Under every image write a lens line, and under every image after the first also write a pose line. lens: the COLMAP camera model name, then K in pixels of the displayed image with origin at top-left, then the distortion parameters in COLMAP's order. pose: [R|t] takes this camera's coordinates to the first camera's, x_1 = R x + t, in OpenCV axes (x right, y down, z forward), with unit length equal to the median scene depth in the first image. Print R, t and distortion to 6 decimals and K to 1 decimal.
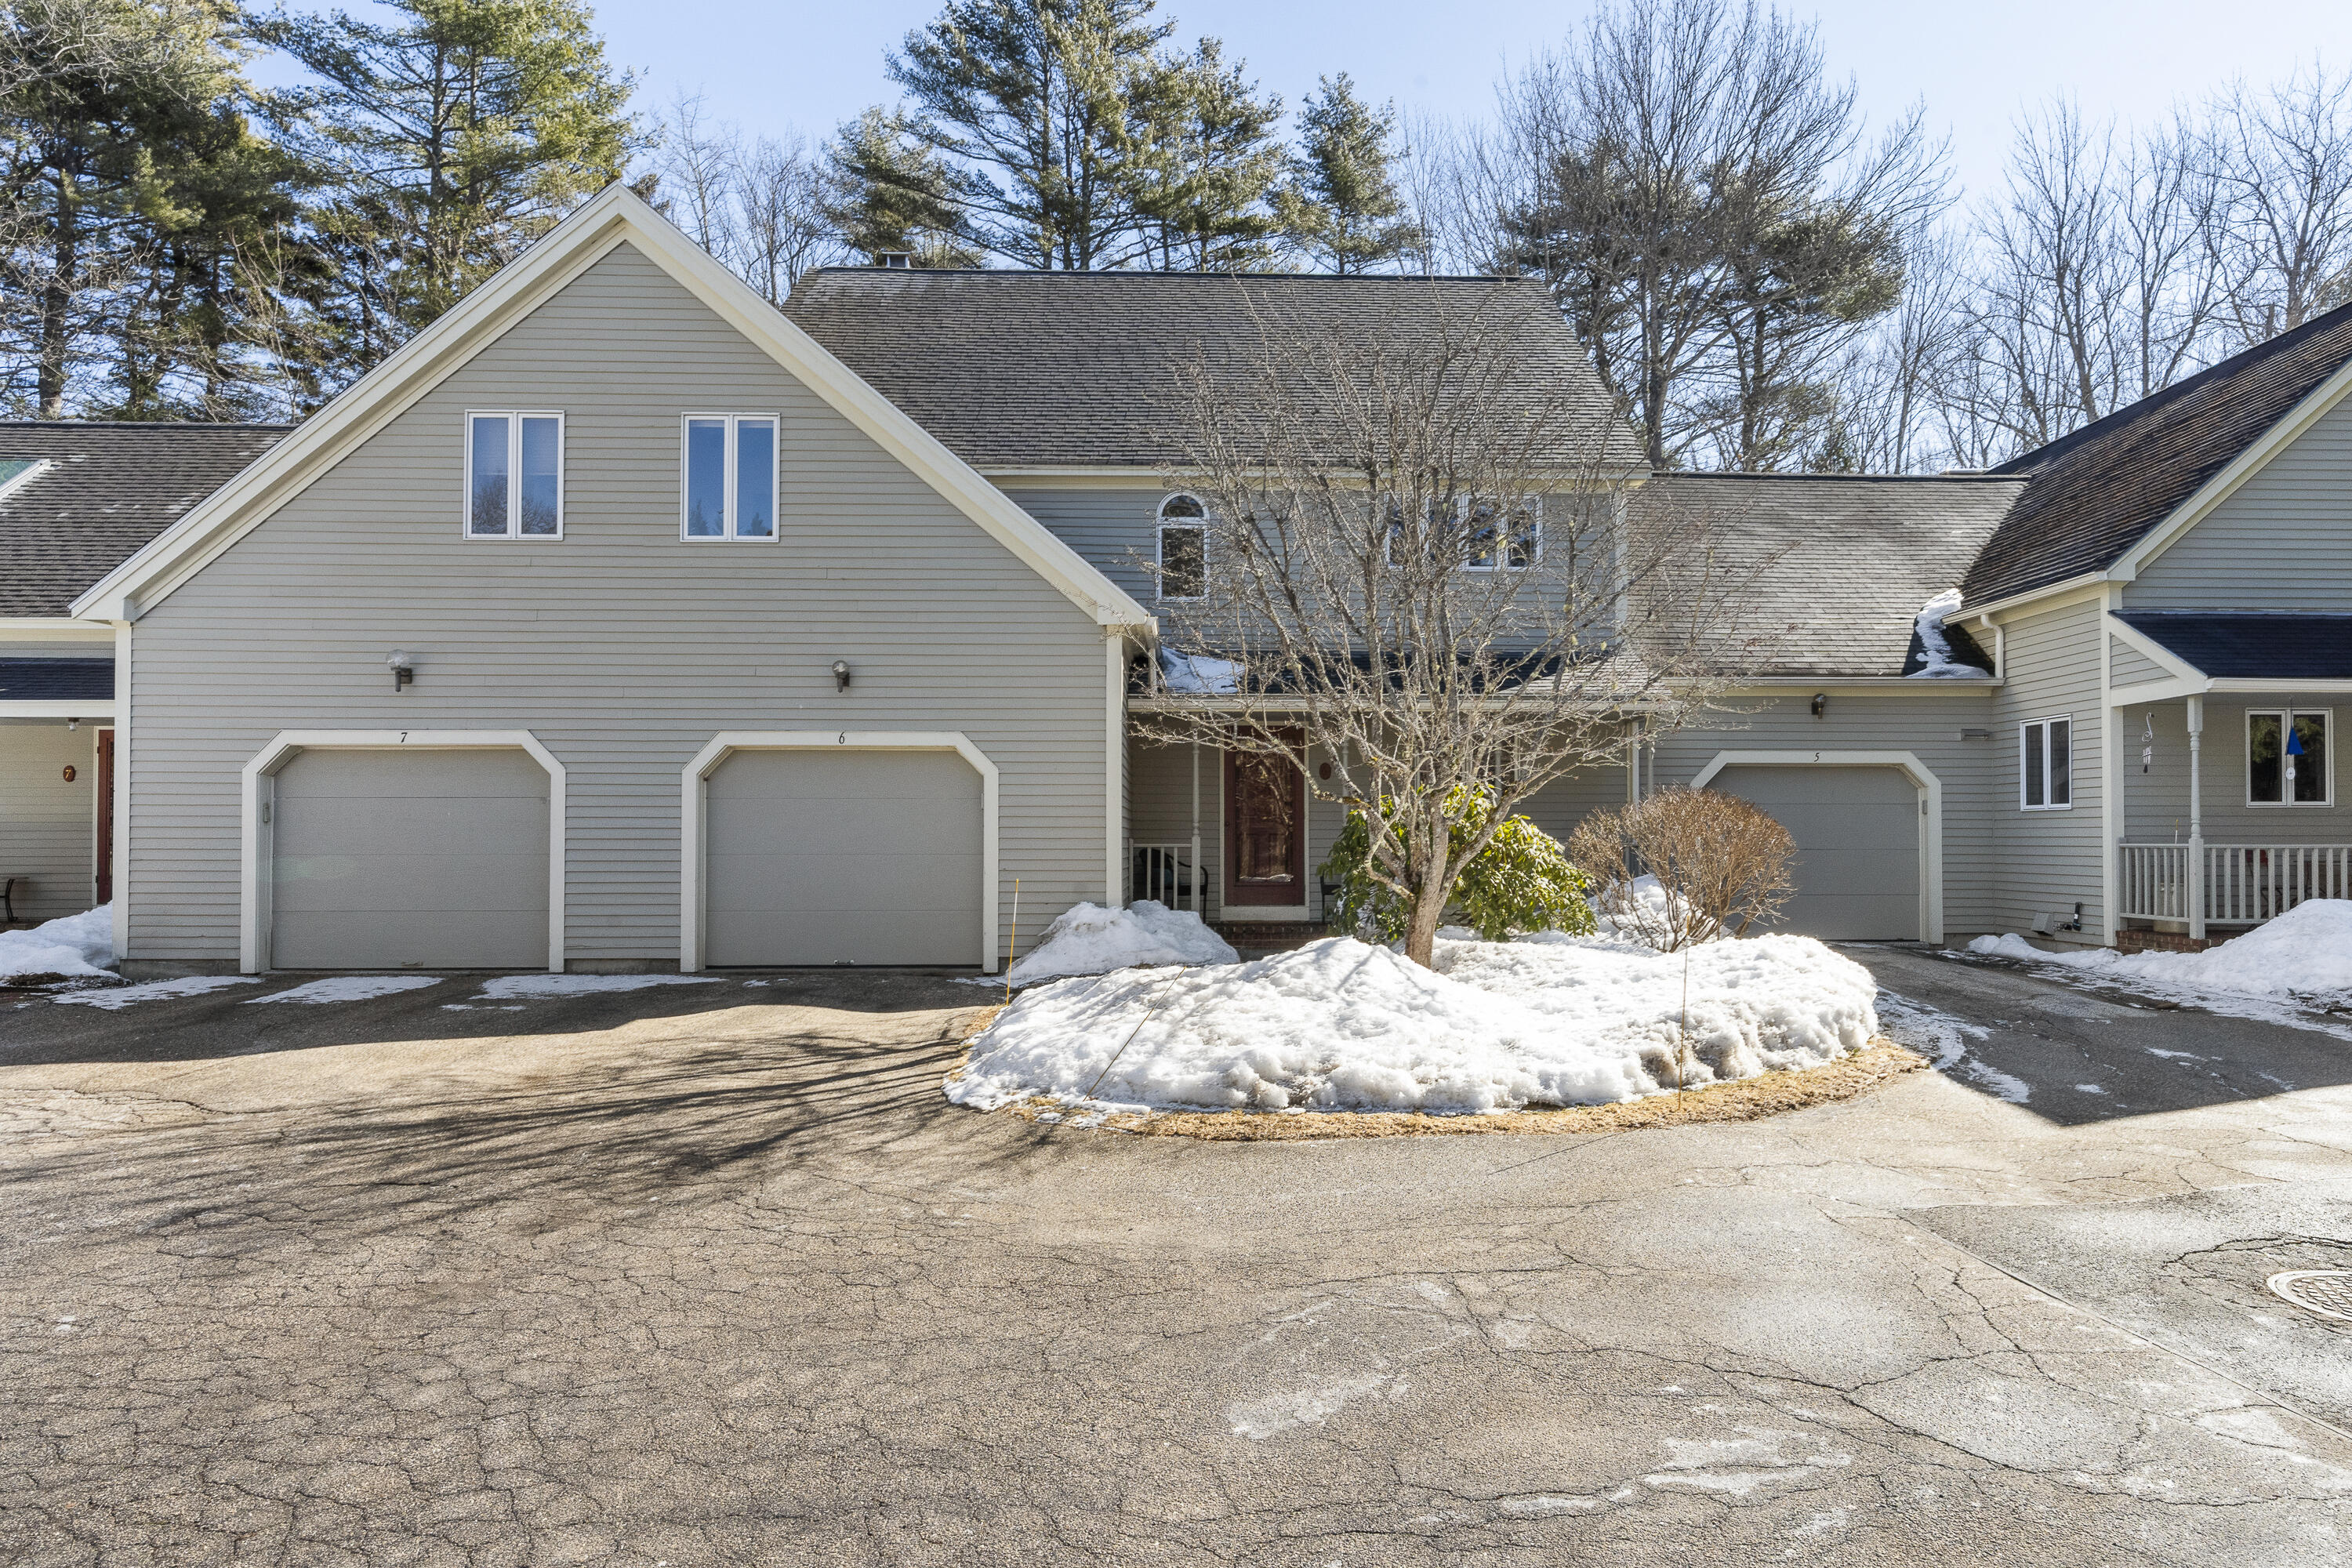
lens RADIAL K [[1347.1, 0, 1180.3], [0, 1347.1, 787.4], [0, 0, 1]] dist [0.000748, 0.000010]
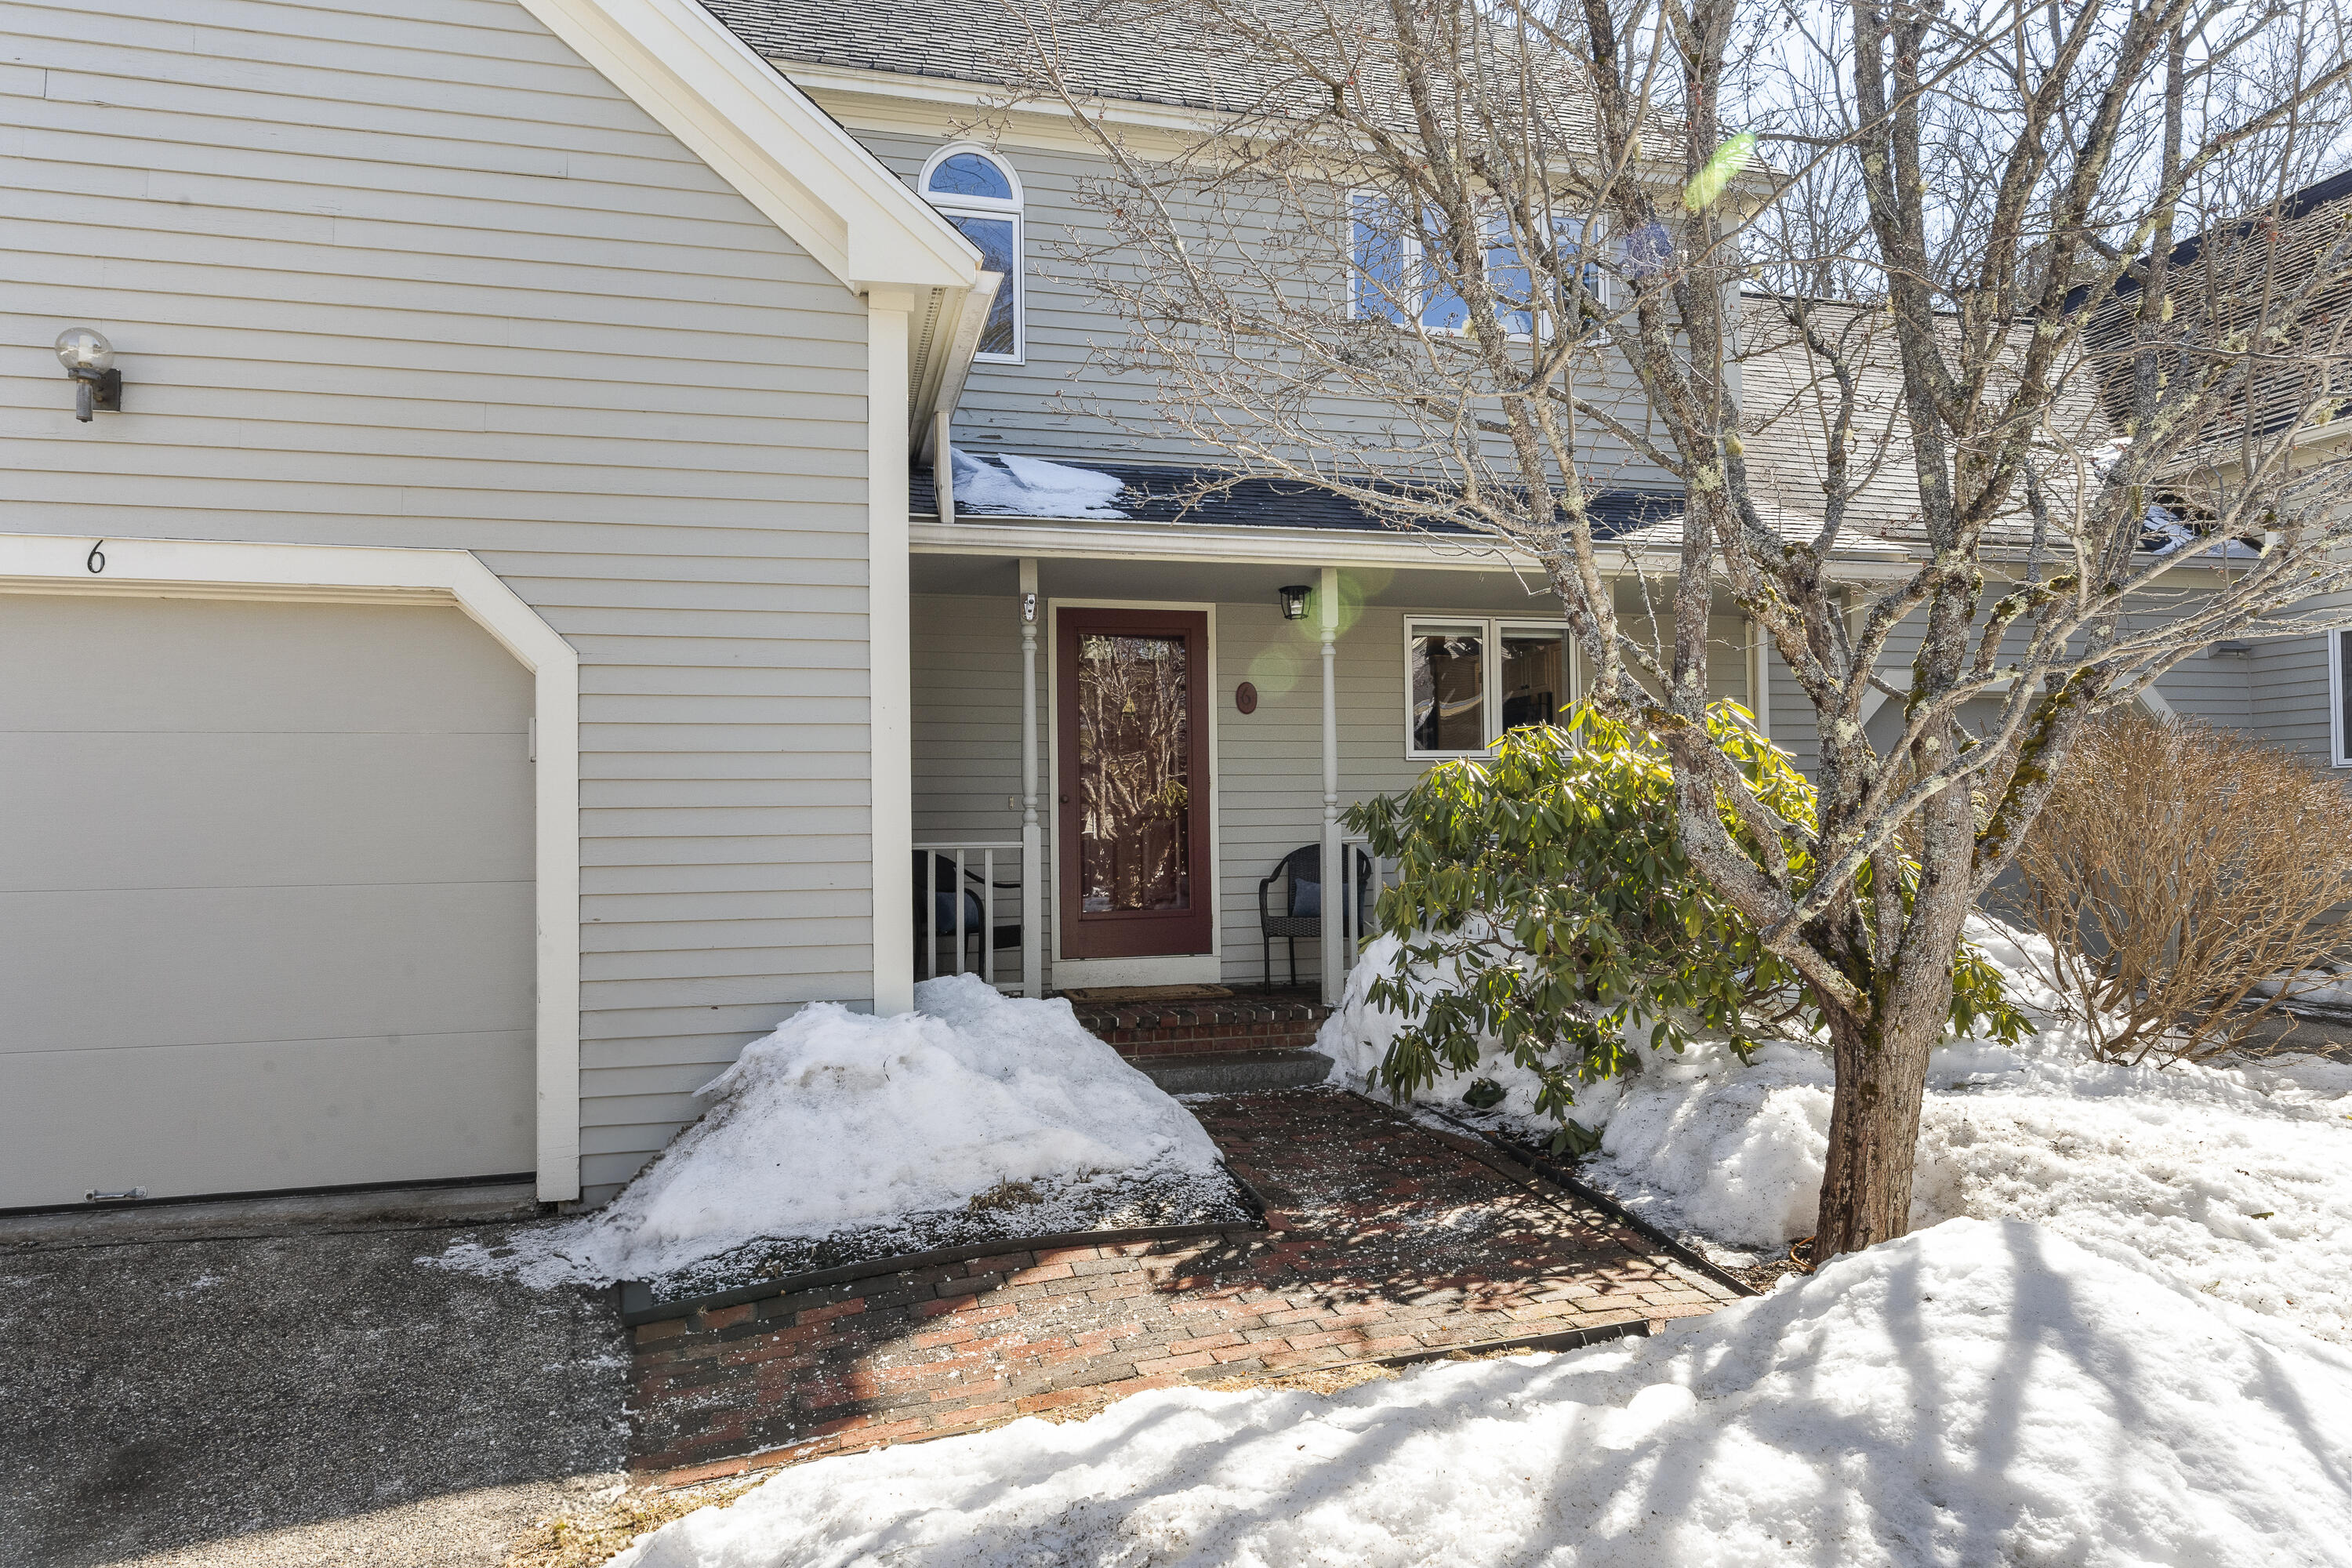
lens RADIAL K [[1424.5, 0, 1171.2], [0, 1424.5, 788.9], [0, 0, 1]] dist [-0.004975, -0.000833]
pose [[0.969822, -0.005871, 0.243744, -0.071215], [0.002065, 0.999872, 0.015865, 0.017895], [-0.243806, -0.014883, 0.969710, 0.574459]]
